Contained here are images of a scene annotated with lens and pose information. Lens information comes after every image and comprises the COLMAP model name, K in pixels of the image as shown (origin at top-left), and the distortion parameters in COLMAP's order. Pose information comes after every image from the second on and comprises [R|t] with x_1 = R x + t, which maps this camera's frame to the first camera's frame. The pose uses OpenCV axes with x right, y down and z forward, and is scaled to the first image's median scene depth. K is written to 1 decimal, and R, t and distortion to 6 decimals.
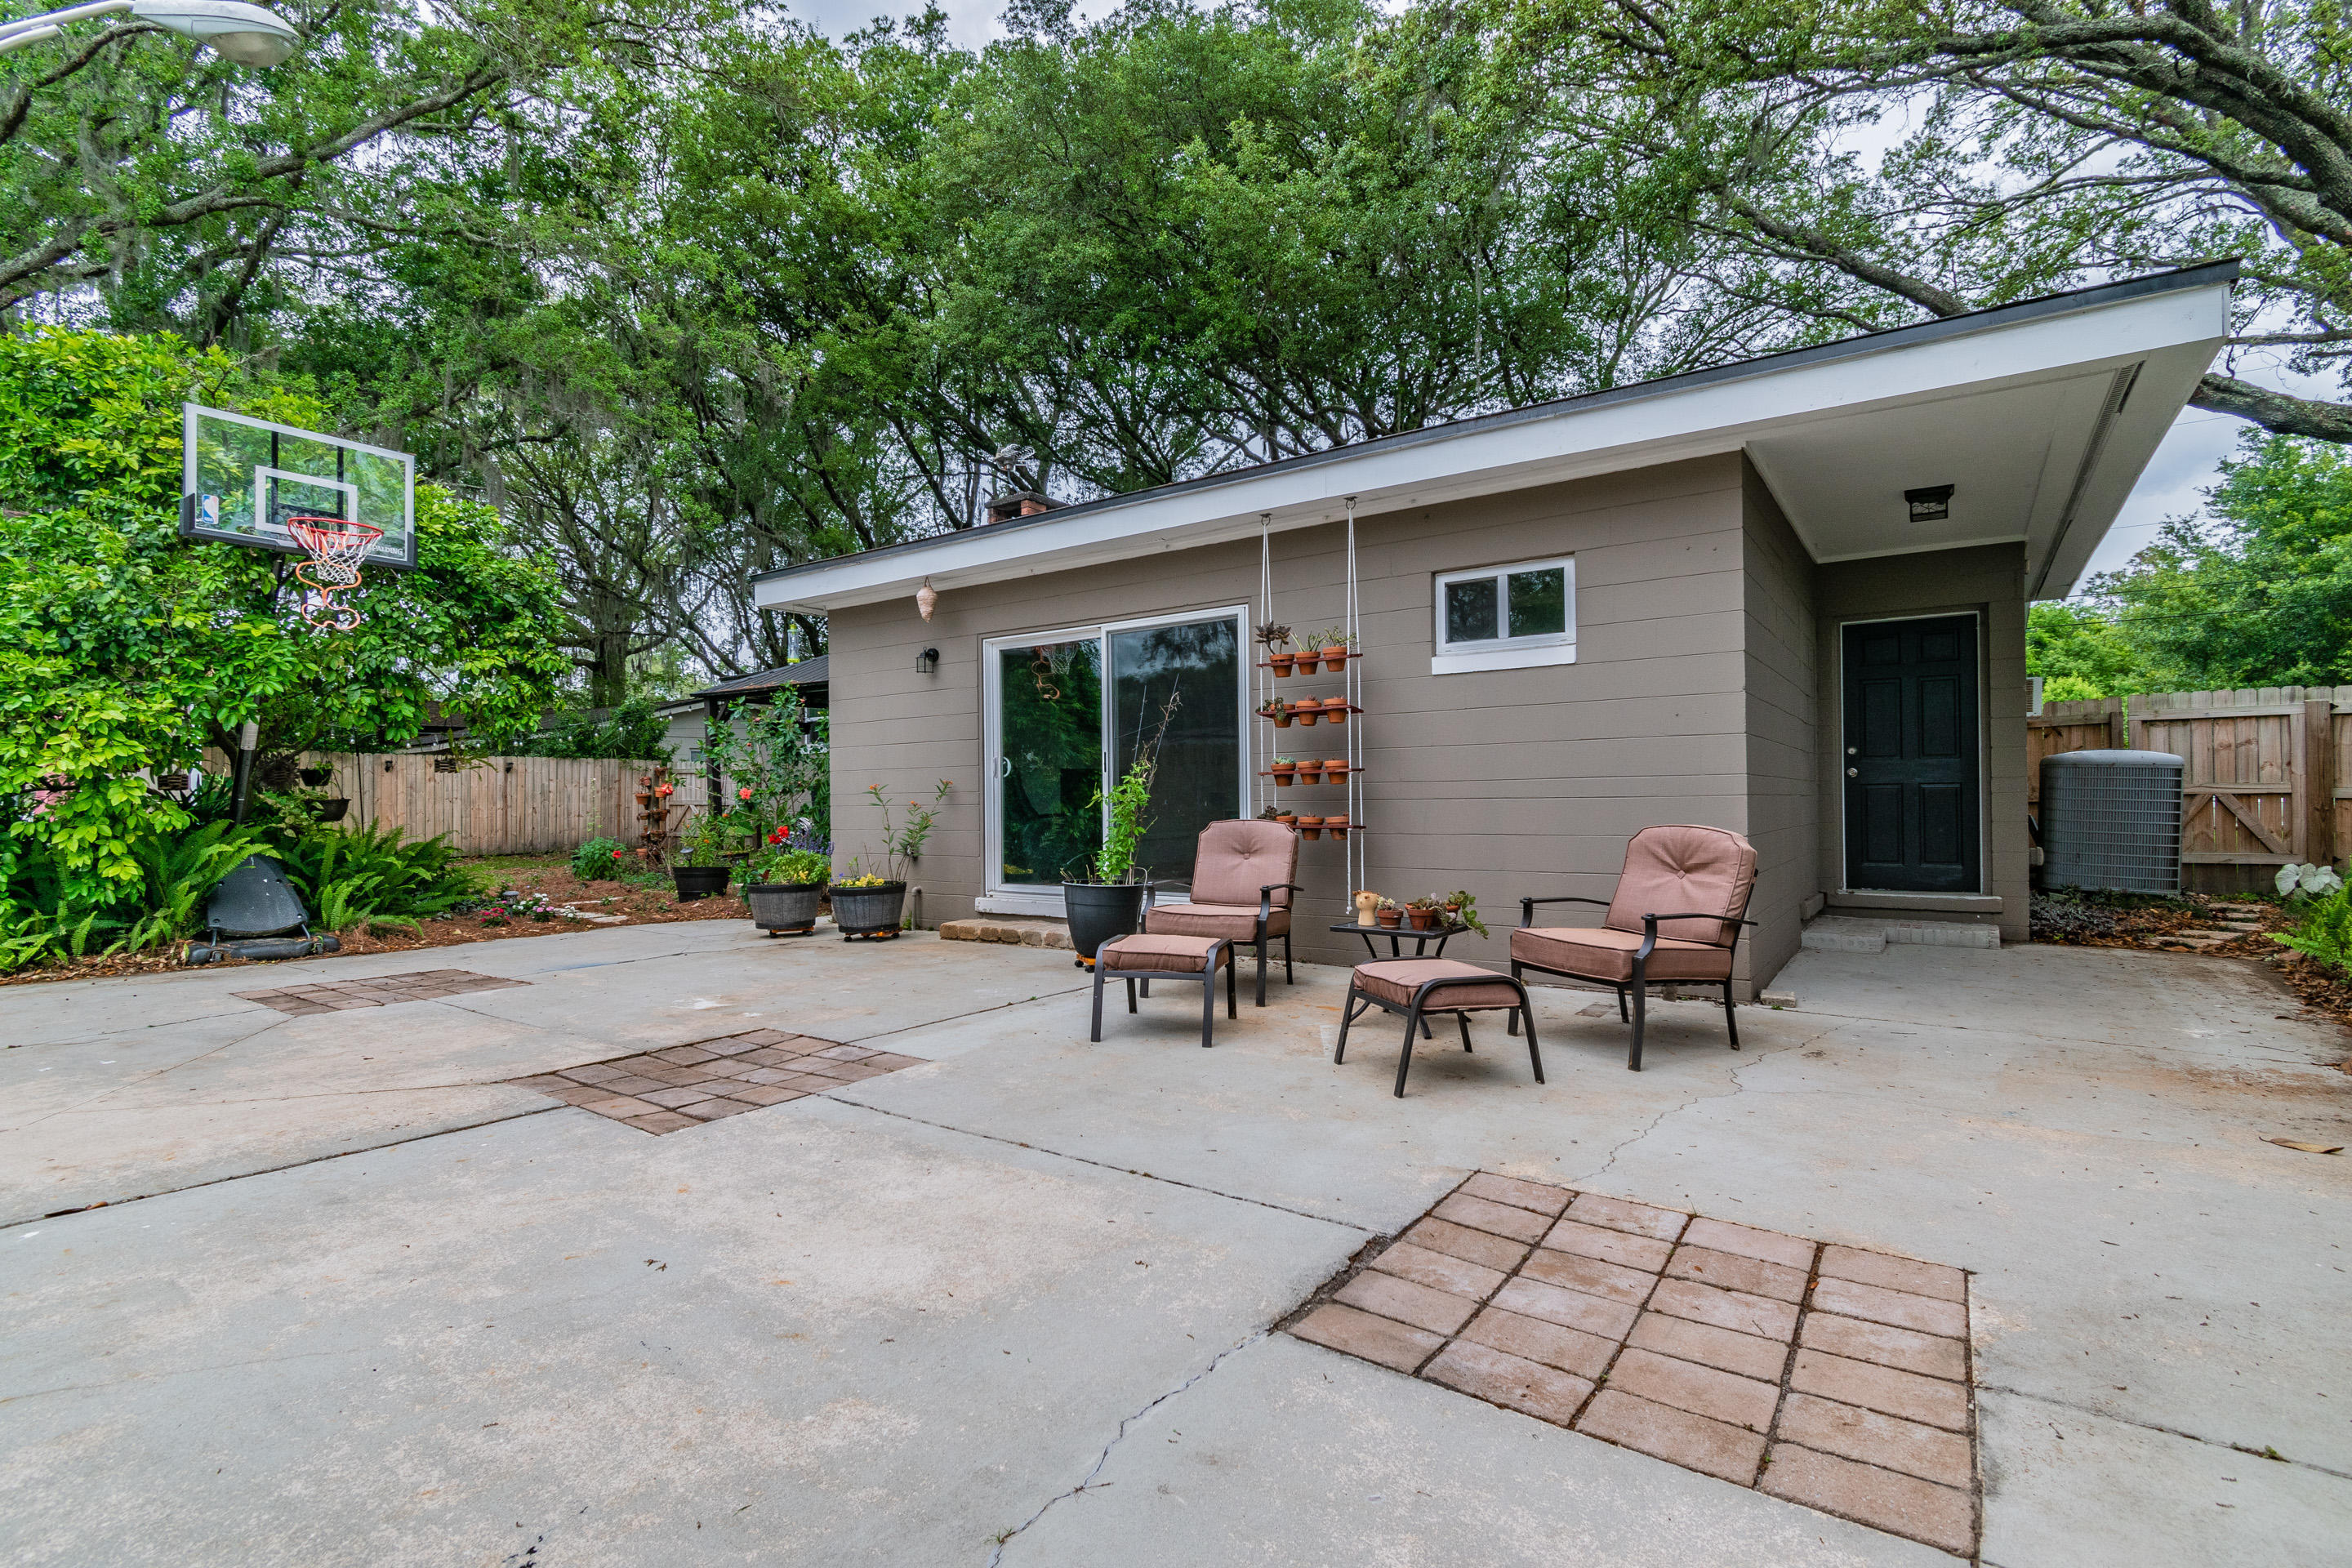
lens RADIAL K [[1090.3, 0, 1188.8], [0, 1090.3, 788.4], [0, 0, 1]] dist [0.002092, -0.001480]
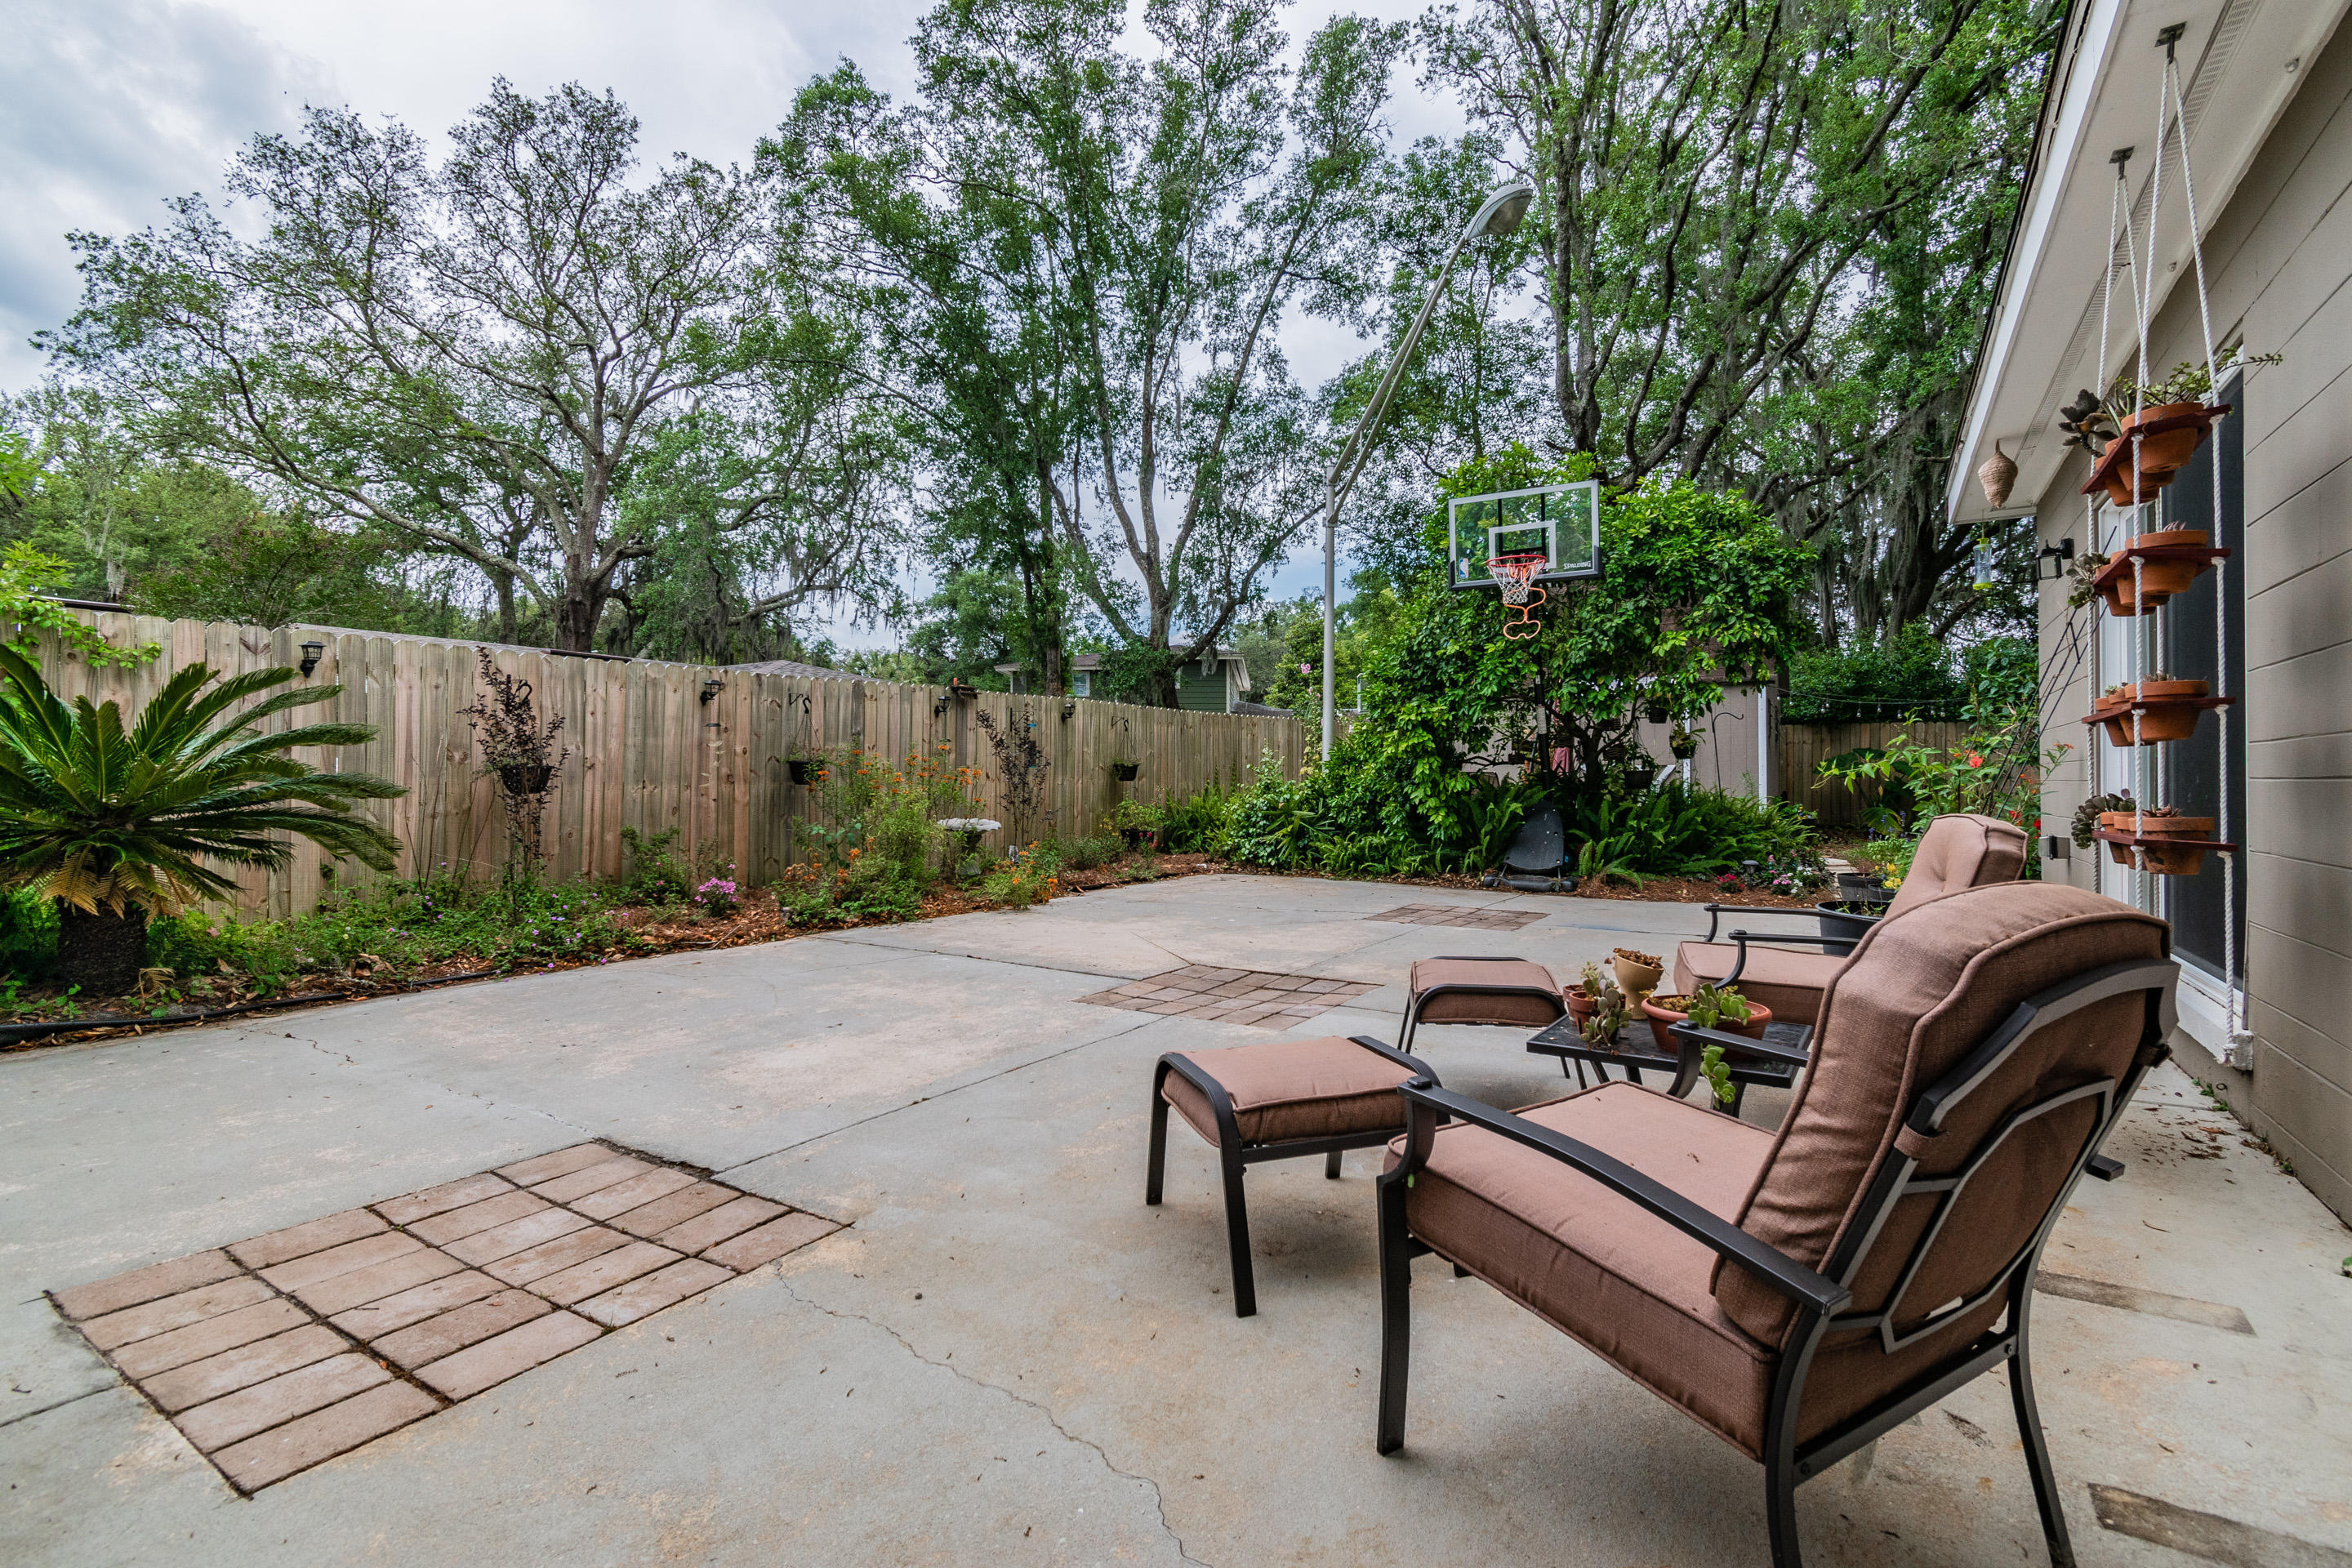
lens RADIAL K [[1090.3, 0, 1182.8], [0, 1090.3, 776.1], [0, 0, 1]] dist [0.002092, -0.001480]
pose [[0.027945, 0.009301, -0.999566, 1.352159], [0.008208, 0.999921, 0.009534, -0.000382], [0.999576, -0.008471, 0.027866, 1.513141]]
